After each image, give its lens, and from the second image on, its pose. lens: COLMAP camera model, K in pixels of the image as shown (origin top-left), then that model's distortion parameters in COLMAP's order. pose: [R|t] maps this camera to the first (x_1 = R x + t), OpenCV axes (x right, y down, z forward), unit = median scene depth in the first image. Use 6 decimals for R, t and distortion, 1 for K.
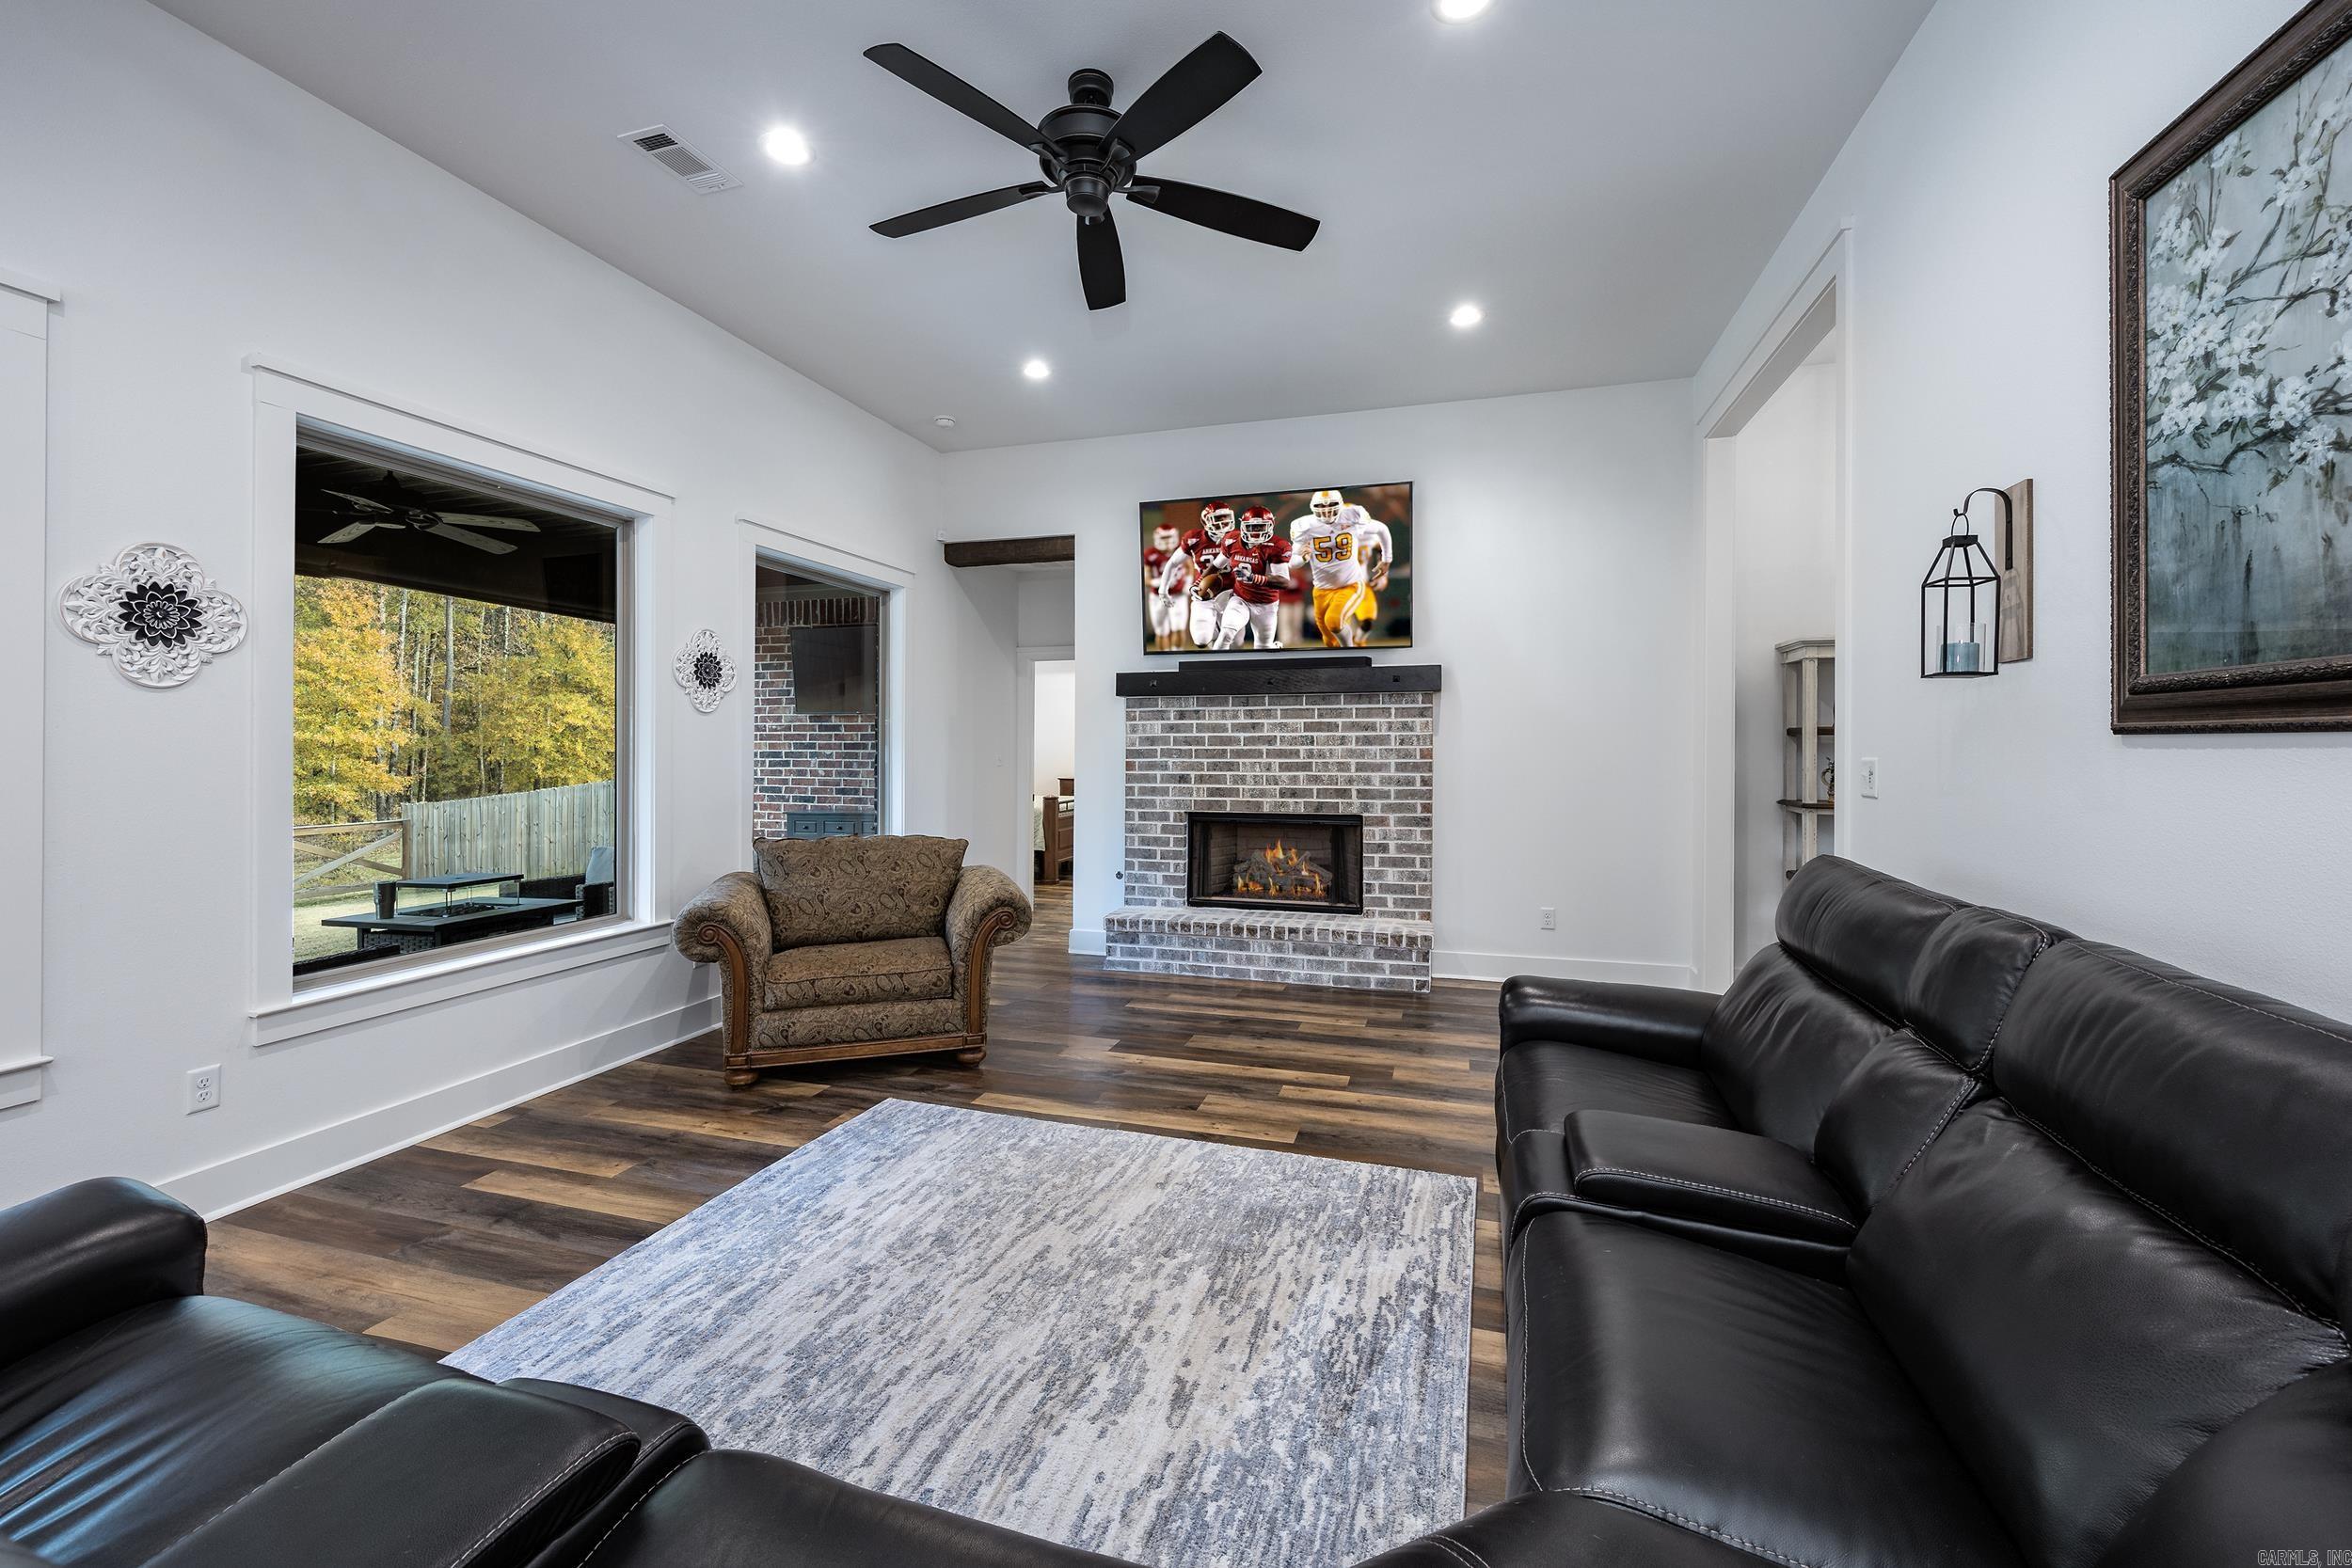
lens RADIAL K [[962.9, 0, 1045.3], [0, 962.9, 783.8], [0, 0, 1]] dist [-0.004110, 0.000442]
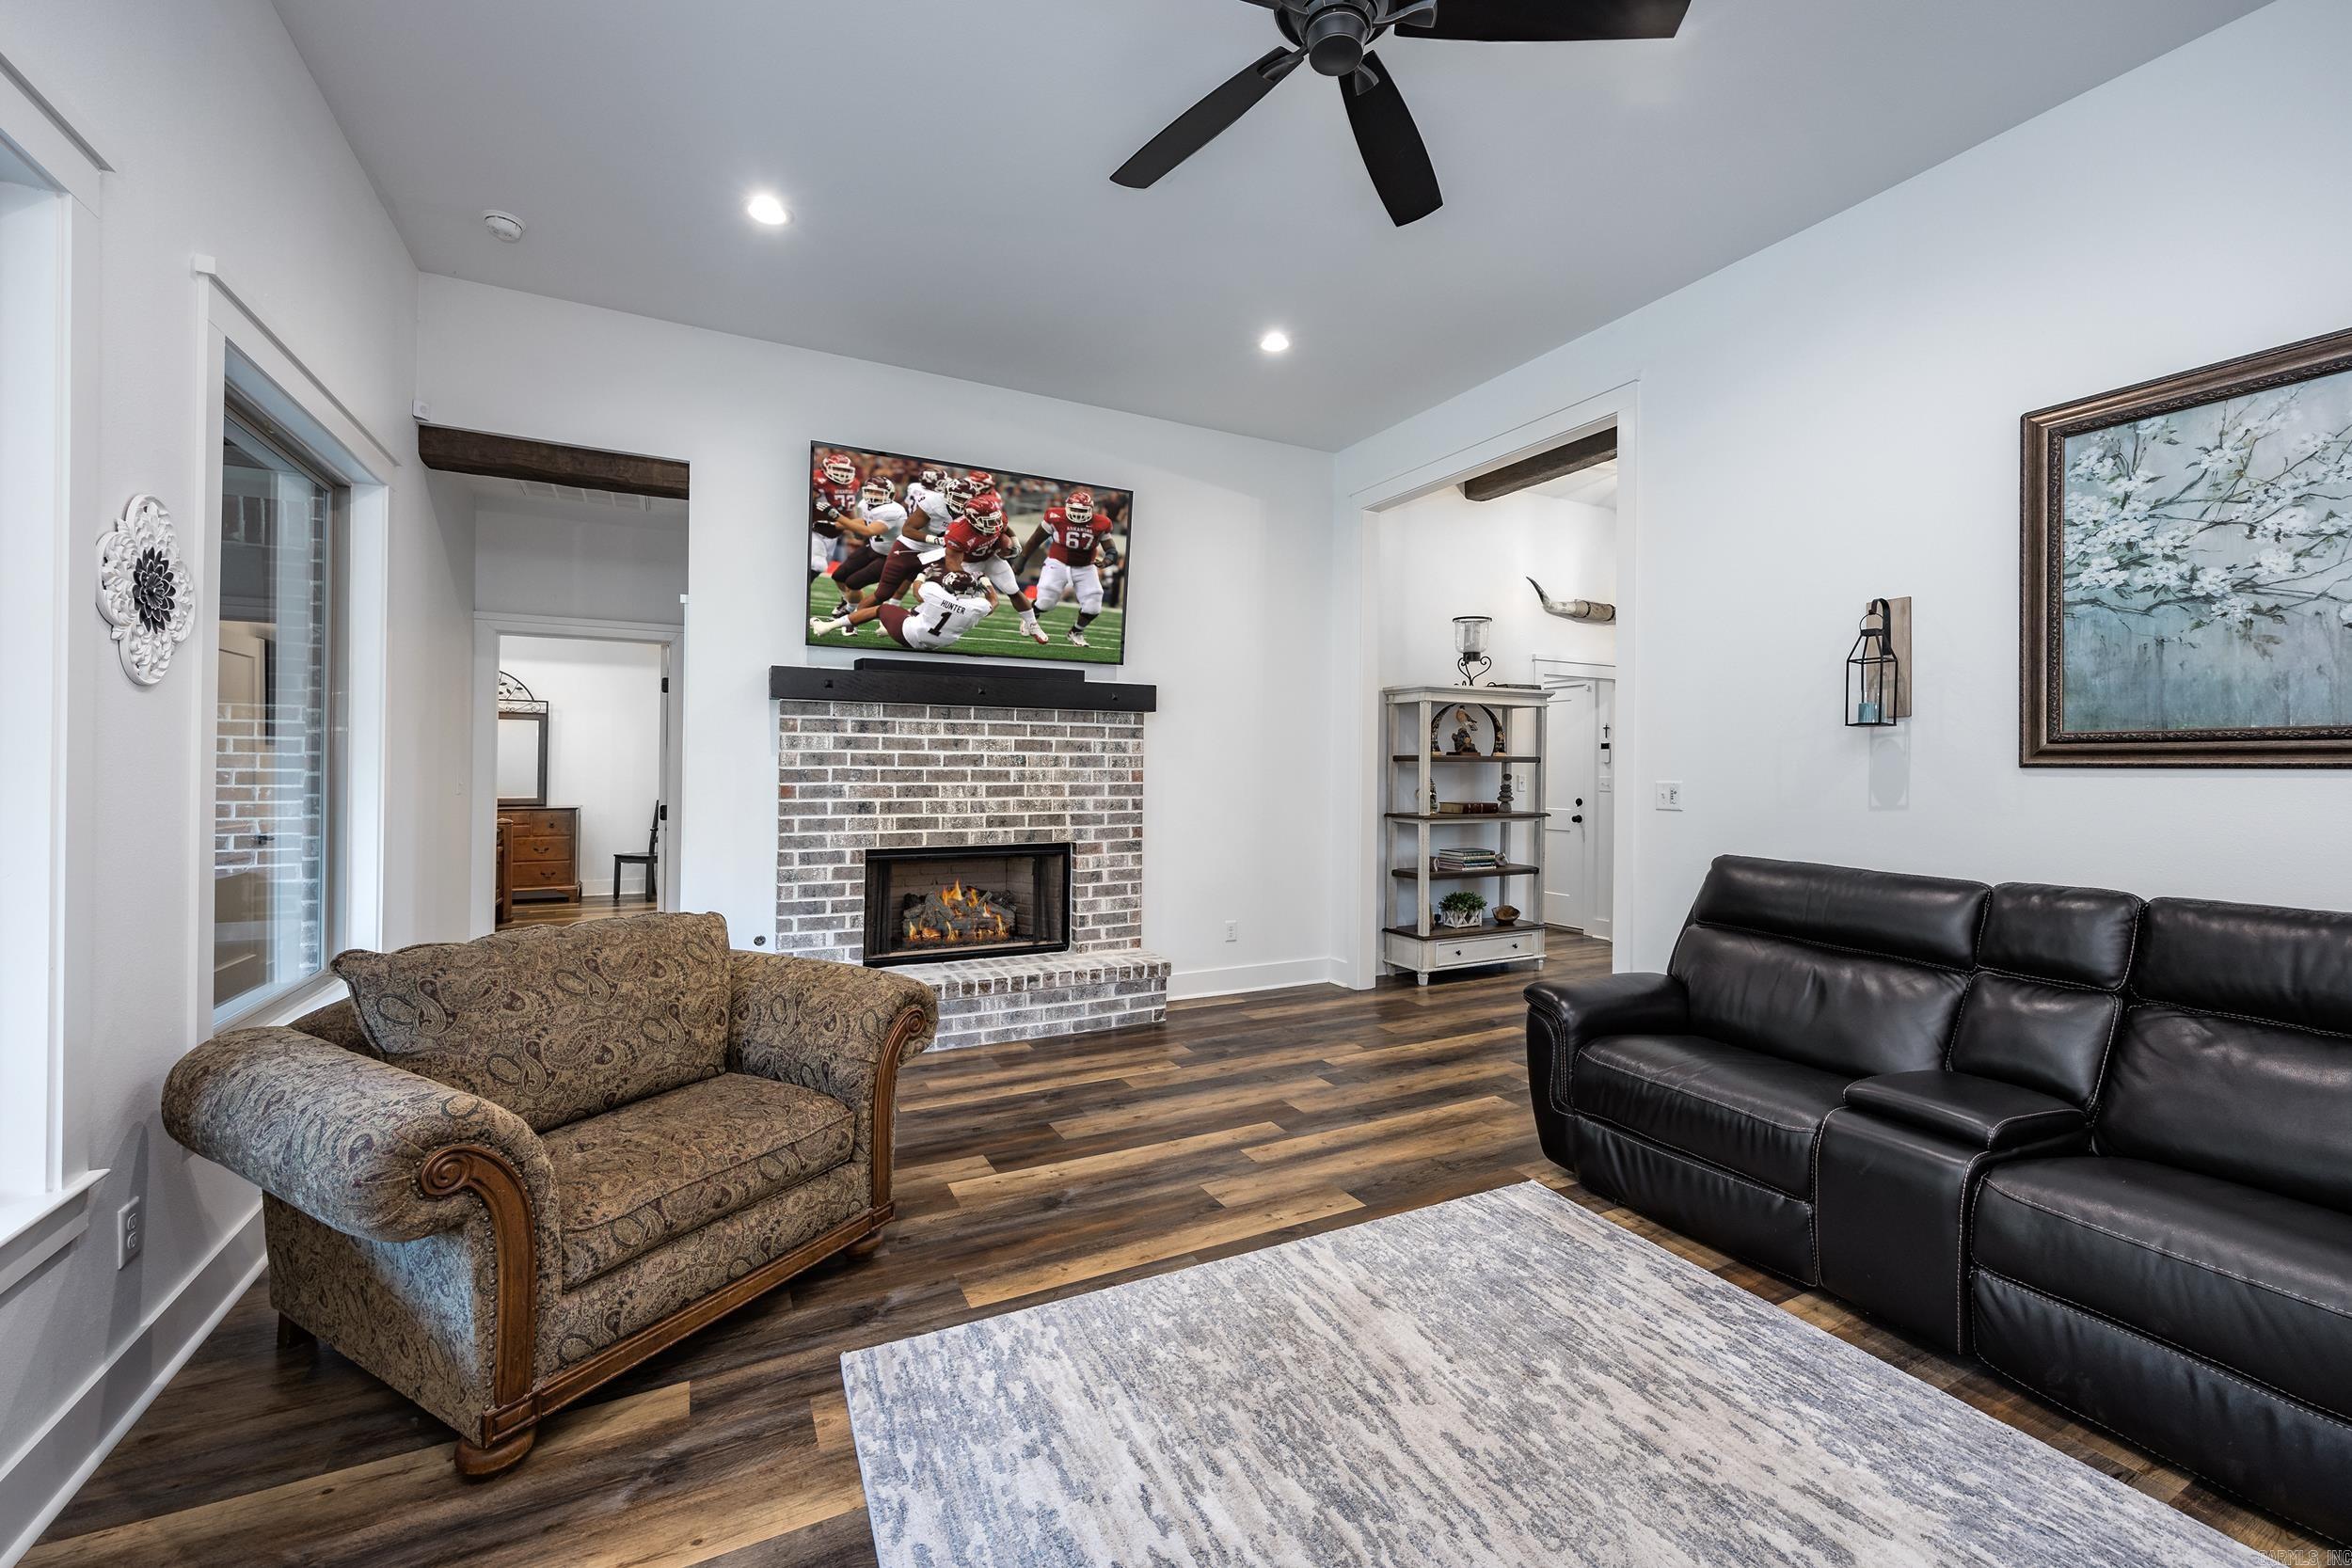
lens RADIAL K [[1004.6, 0, 1175.7], [0, 1004.6, 807.9], [0, 0, 1]] dist [-0.003112, 0.001232]
pose [[0.663434, -0.024378, 0.747838, -0.472384], [0.021657, 0.999676, 0.013375, -0.016759], [-0.747922, 0.007322, 0.663747, 0.418487]]
